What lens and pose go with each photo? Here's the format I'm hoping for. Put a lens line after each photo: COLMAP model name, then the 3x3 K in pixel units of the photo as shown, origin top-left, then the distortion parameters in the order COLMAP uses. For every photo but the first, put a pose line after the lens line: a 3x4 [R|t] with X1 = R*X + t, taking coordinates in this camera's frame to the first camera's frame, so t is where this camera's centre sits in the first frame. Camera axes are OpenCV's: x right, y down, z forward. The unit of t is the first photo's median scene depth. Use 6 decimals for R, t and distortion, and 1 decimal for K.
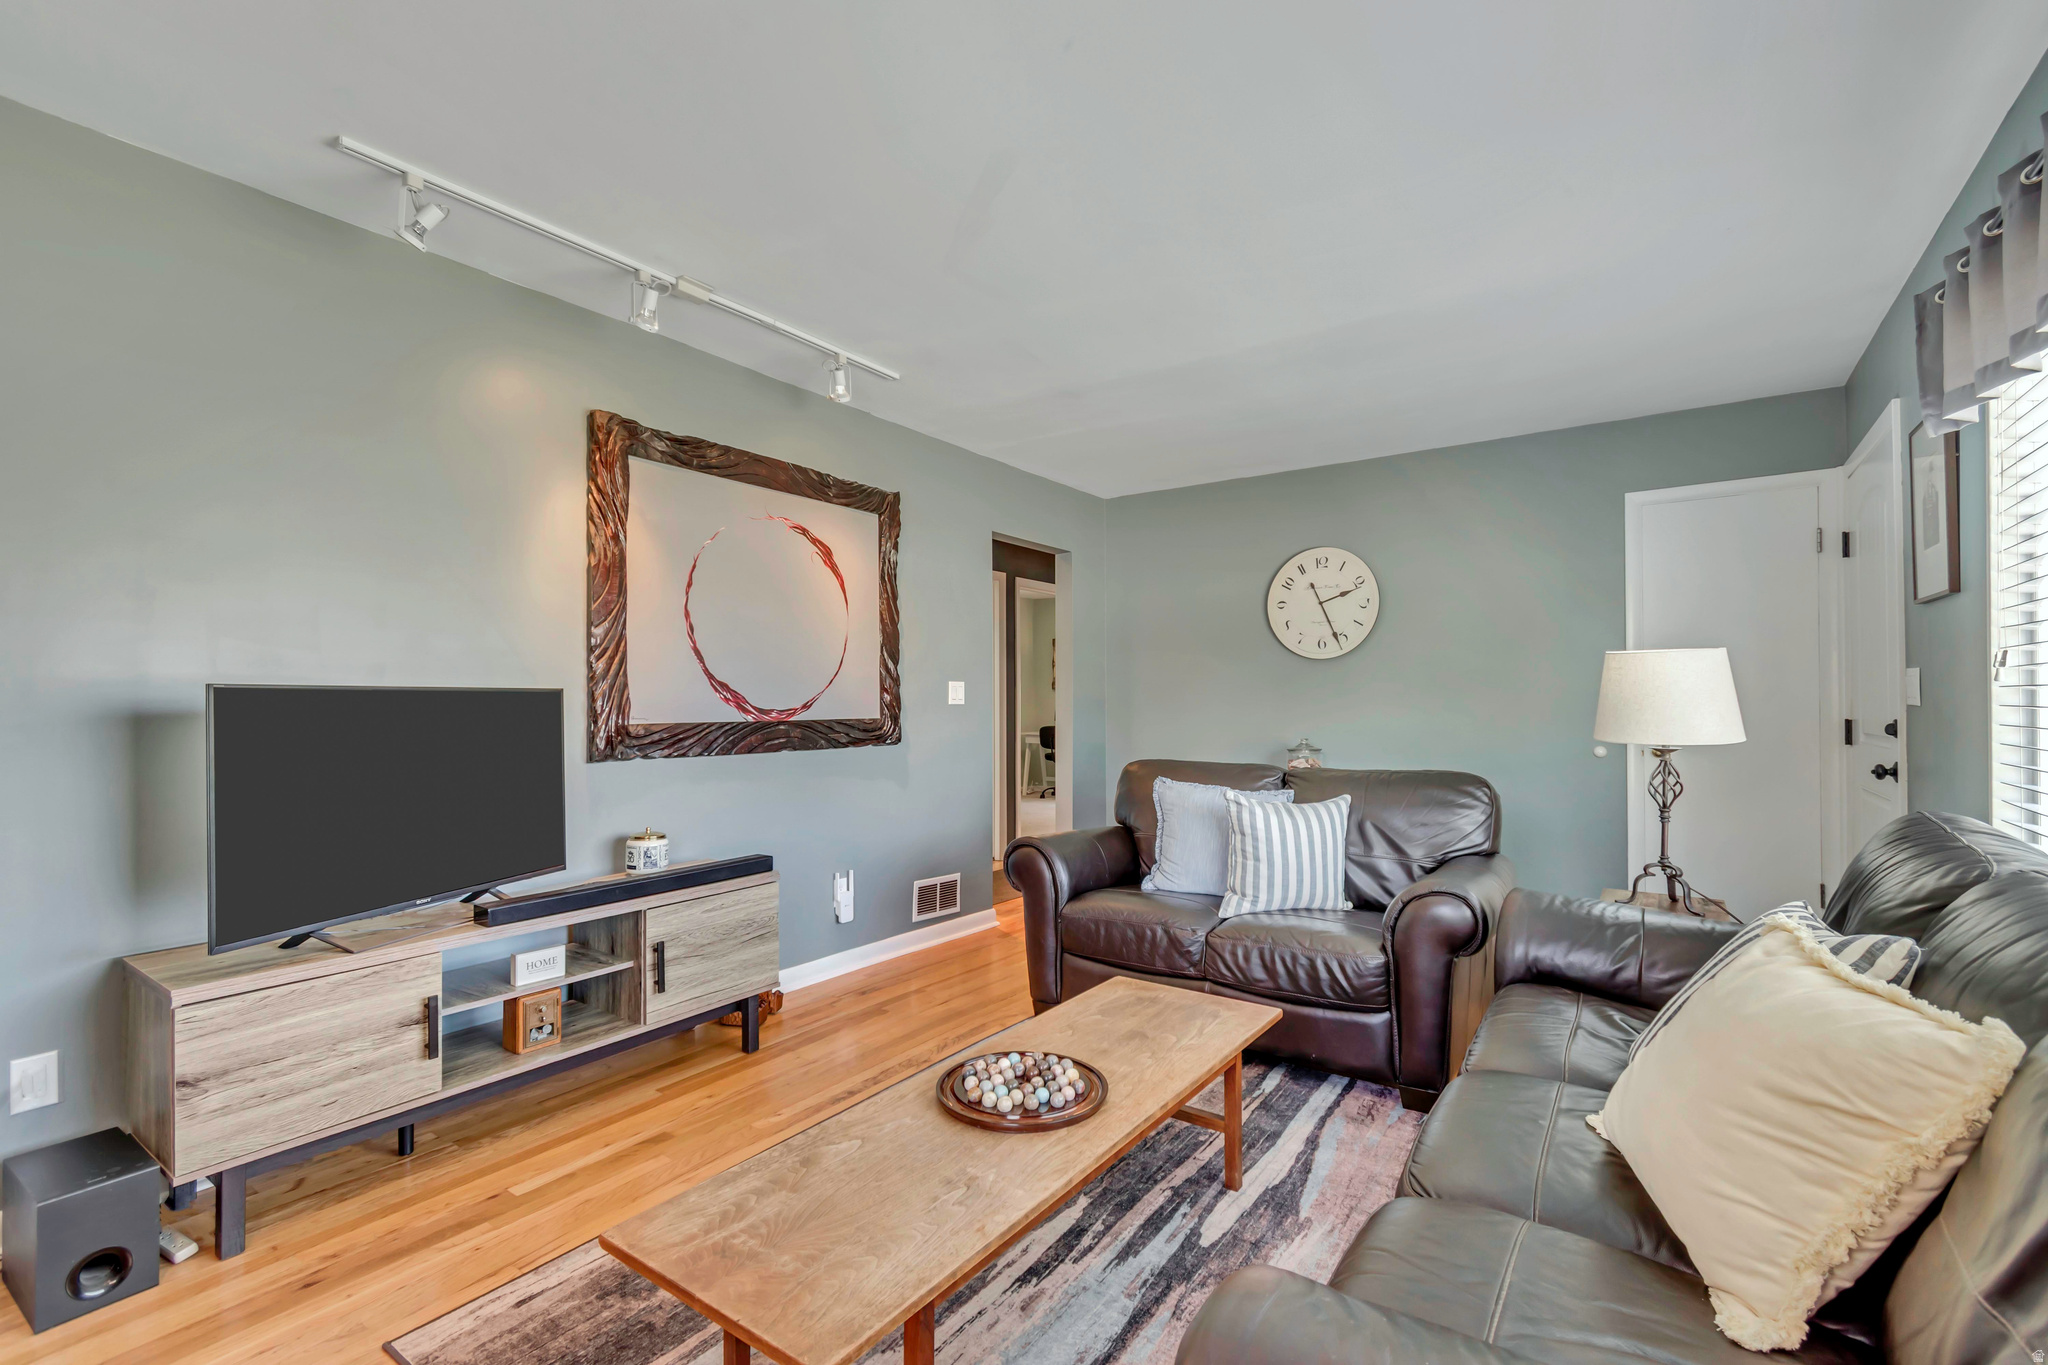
lens RADIAL K [[911.5, 0, 974.2], [0, 911.5, 698.5], [0, 0, 1]] dist [-0.004266, -0.000485]
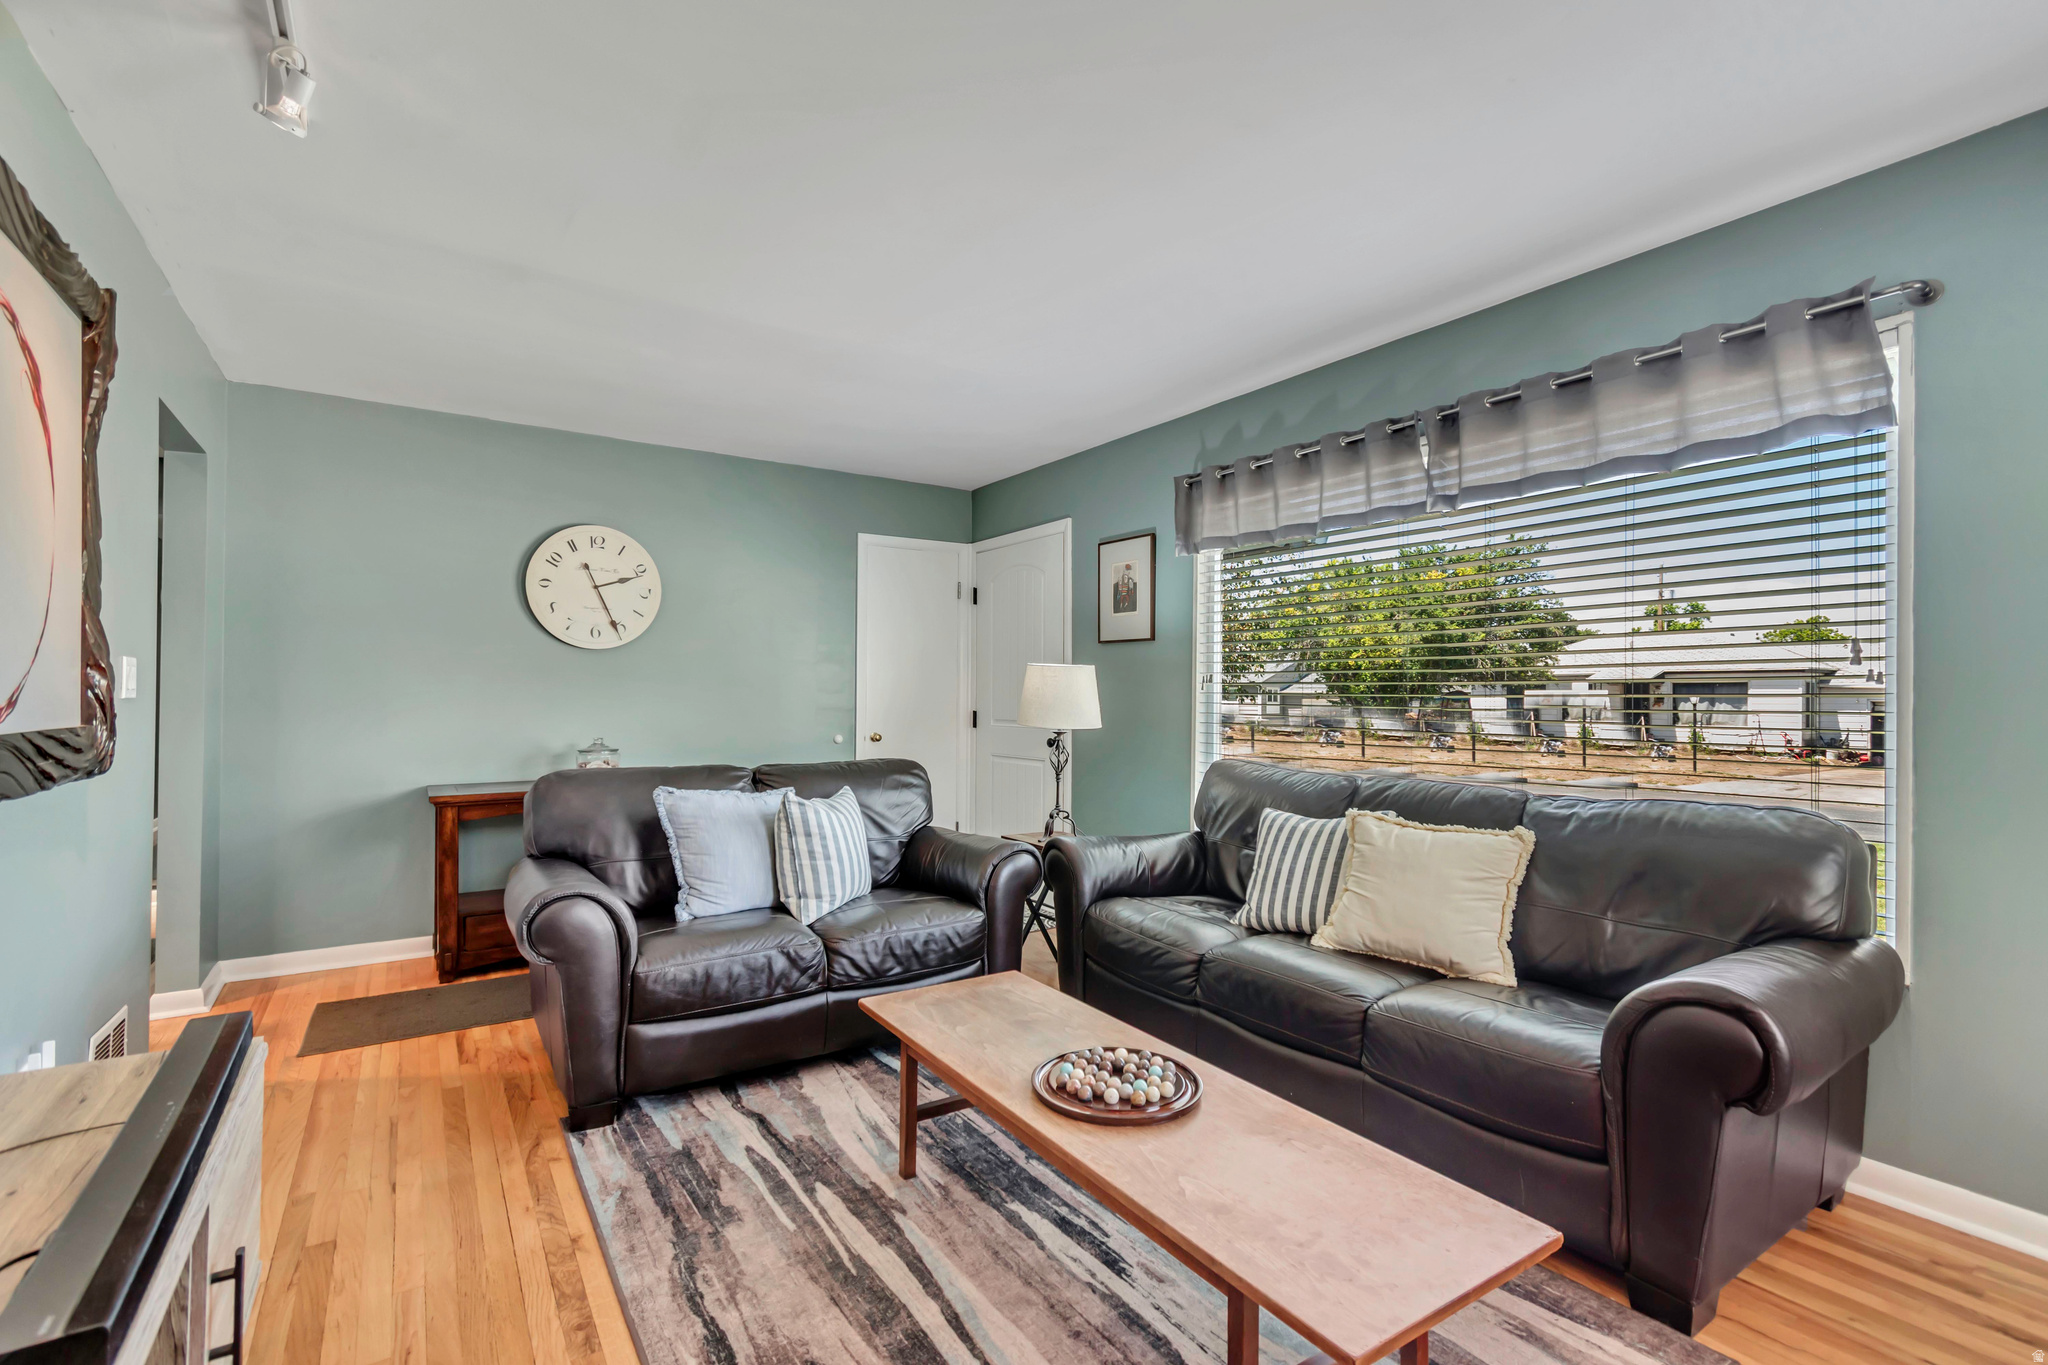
lens RADIAL K [[938.4, 0, 1055.2], [0, 938.4, 694.3], [0, 0, 1]] dist [0.001589, -0.000232]
pose [[0.318258, 0.007317, 0.947976, -0.555575], [-0.010945, 0.999932, -0.004044, 0.000237], [-0.947941, -0.009089, 0.318317, 0.425784]]
